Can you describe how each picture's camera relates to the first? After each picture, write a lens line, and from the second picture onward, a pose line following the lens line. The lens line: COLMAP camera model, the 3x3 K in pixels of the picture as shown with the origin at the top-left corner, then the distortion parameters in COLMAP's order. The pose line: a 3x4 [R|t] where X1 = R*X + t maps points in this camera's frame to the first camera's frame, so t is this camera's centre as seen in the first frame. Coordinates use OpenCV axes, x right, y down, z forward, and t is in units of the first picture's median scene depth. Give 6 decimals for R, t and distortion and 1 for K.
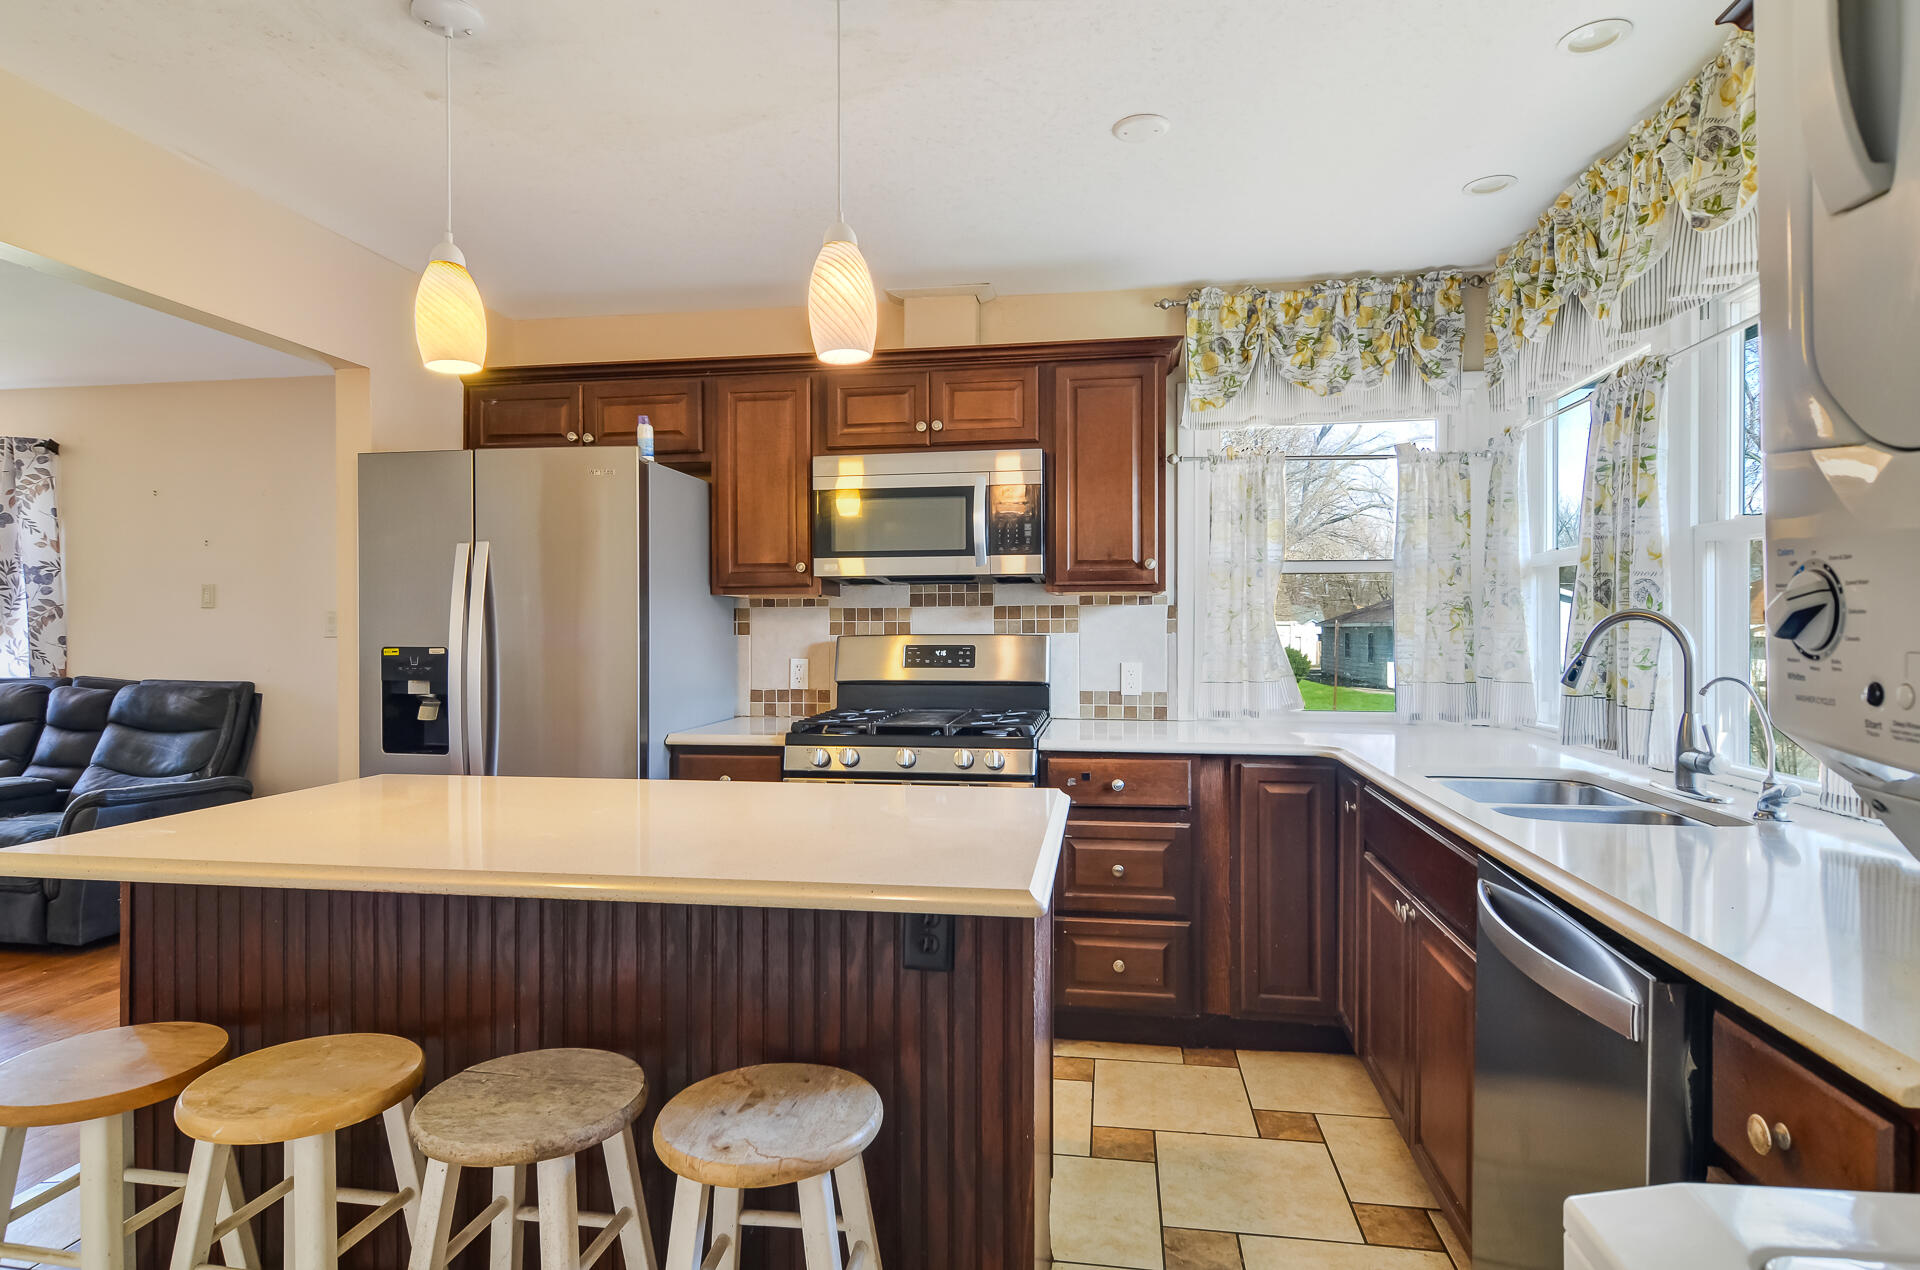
lens RADIAL K [[1033.3, 0, 956.3], [0, 1033.3, 632.6], [0, 0, 1]] dist [0.009944, -0.004937]
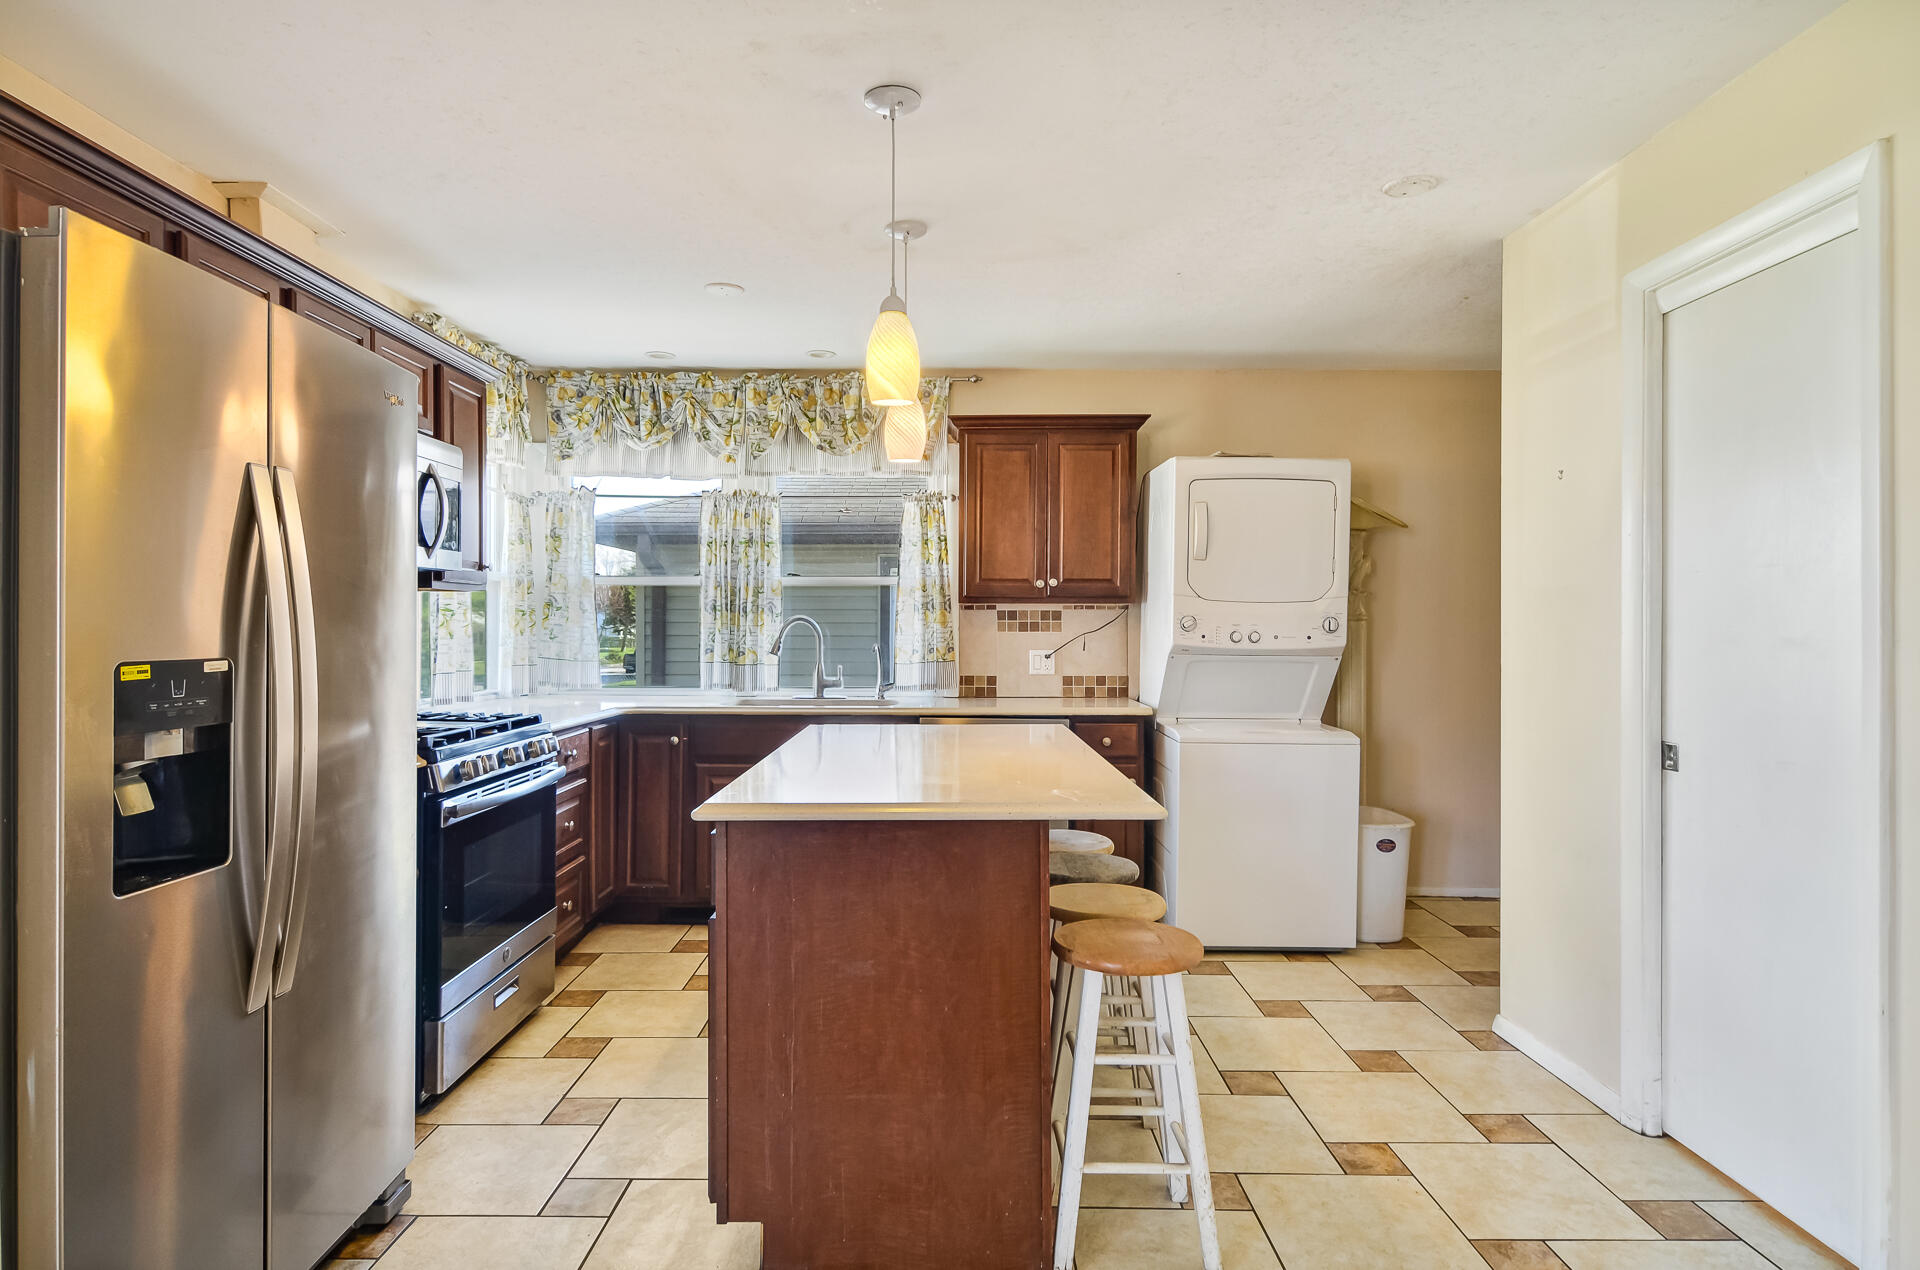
lens RADIAL K [[1033.3, 0, 958.0], [0, 1033.3, 642.2], [0, 0, 1]] dist [0.009944, -0.004937]
pose [[-0.157045, -0.014113, 0.987491, -0.960286], [-0.001787, 0.999900, 0.014006, -0.001555], [-0.987590, 0.000435, -0.157055, 0.645405]]
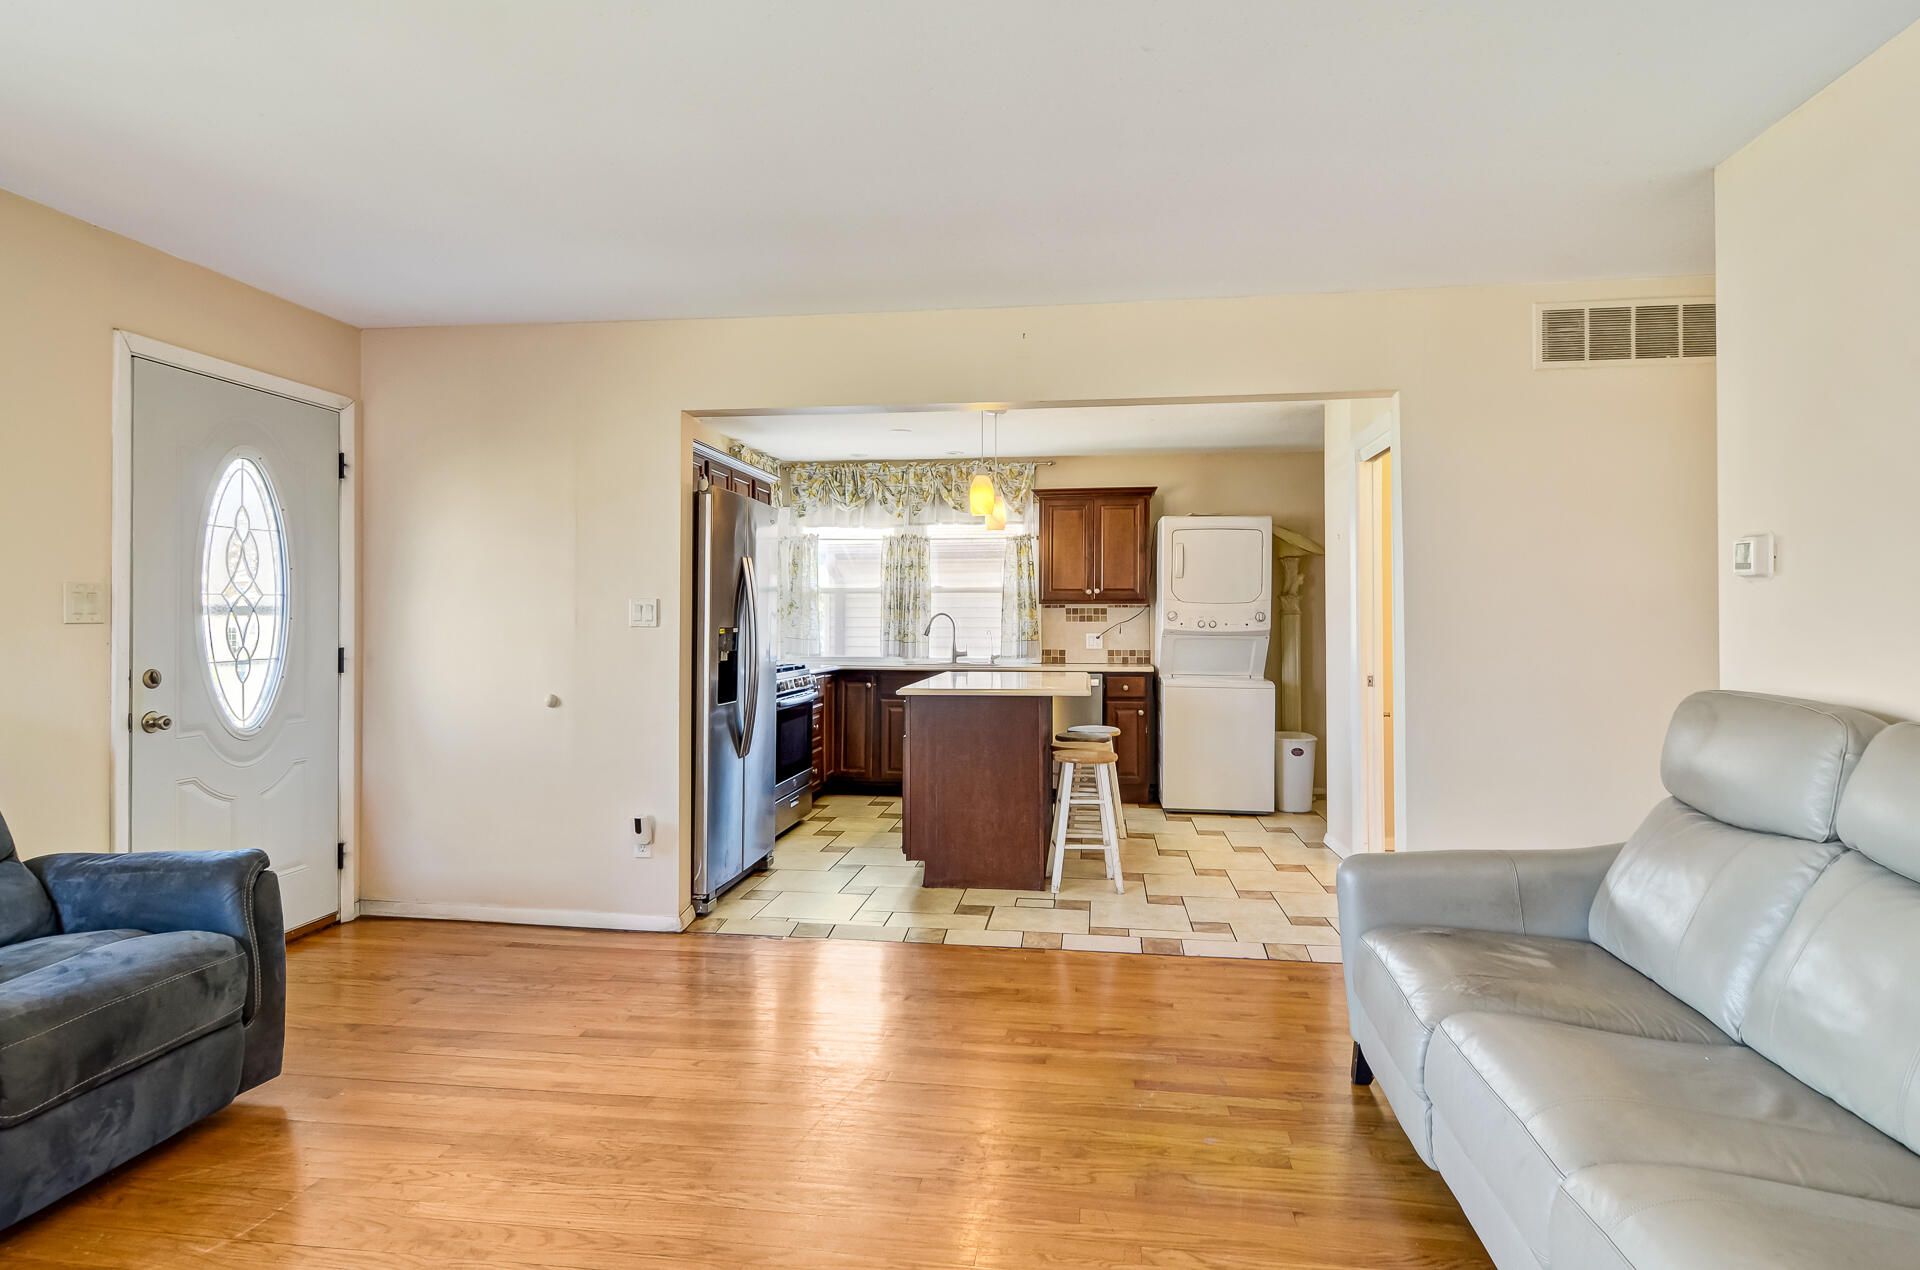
lens RADIAL K [[1033.3, 0, 982.9], [0, 1033.3, 598.7], [0, 0, 1]] dist [0.009944, -0.004937]
pose [[-0.042640, 0.023671, 0.998810, -1.788213], [-0.000660, 0.999718, -0.023721, 0.007079], [-0.999090, -0.001670, -0.042613, 0.643646]]
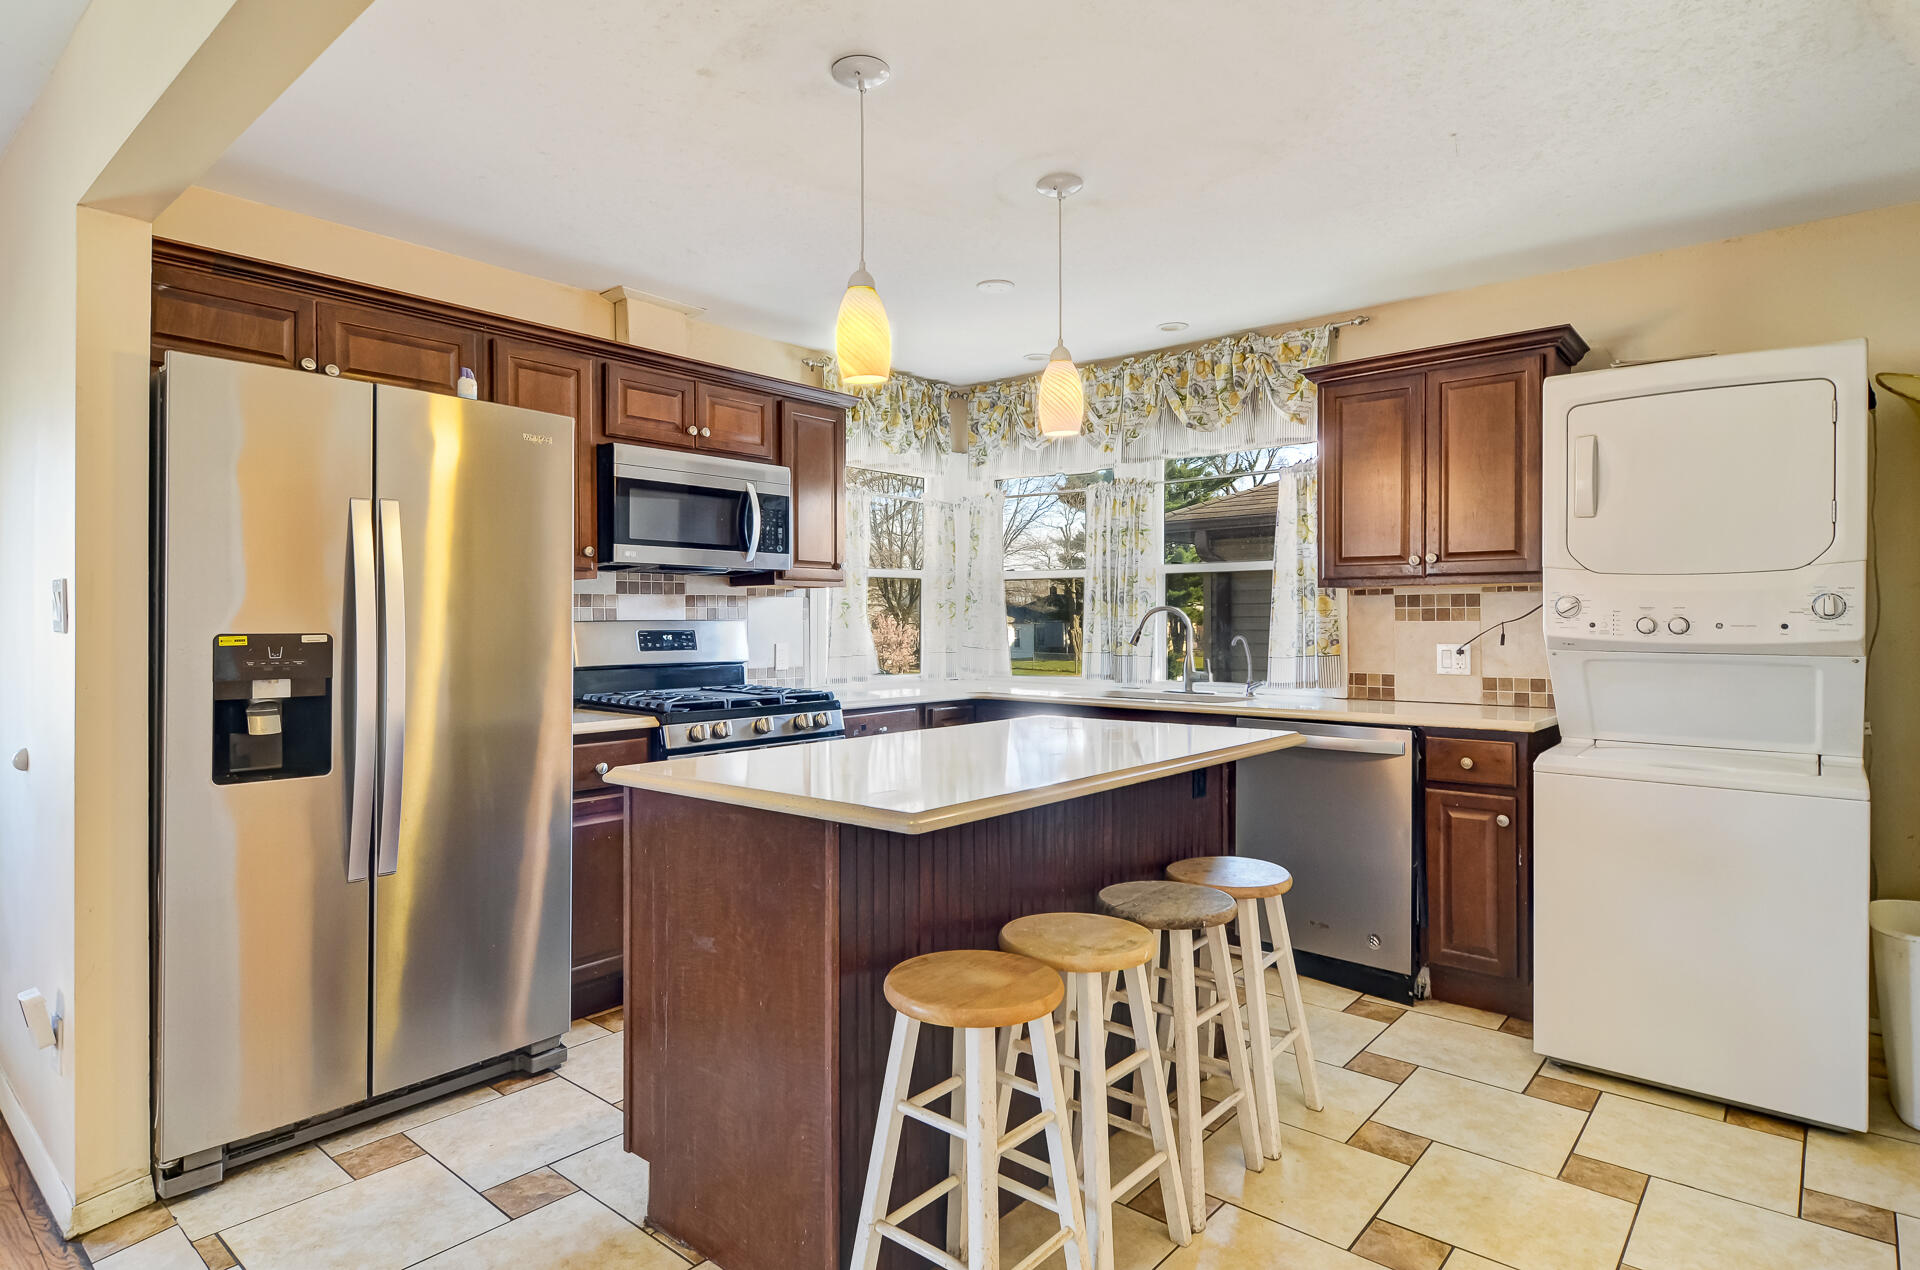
lens RADIAL K [[1033.3, 0, 973.6], [0, 1033.3, 621.5], [0, 0, 1]] dist [0.009944, -0.004937]
pose [[0.512009, 0.002751, 0.858976, -0.813008], [0.001368, 0.999991, -0.004019, 0.008255], [-0.858979, 0.003233, 0.512001, 0.181390]]
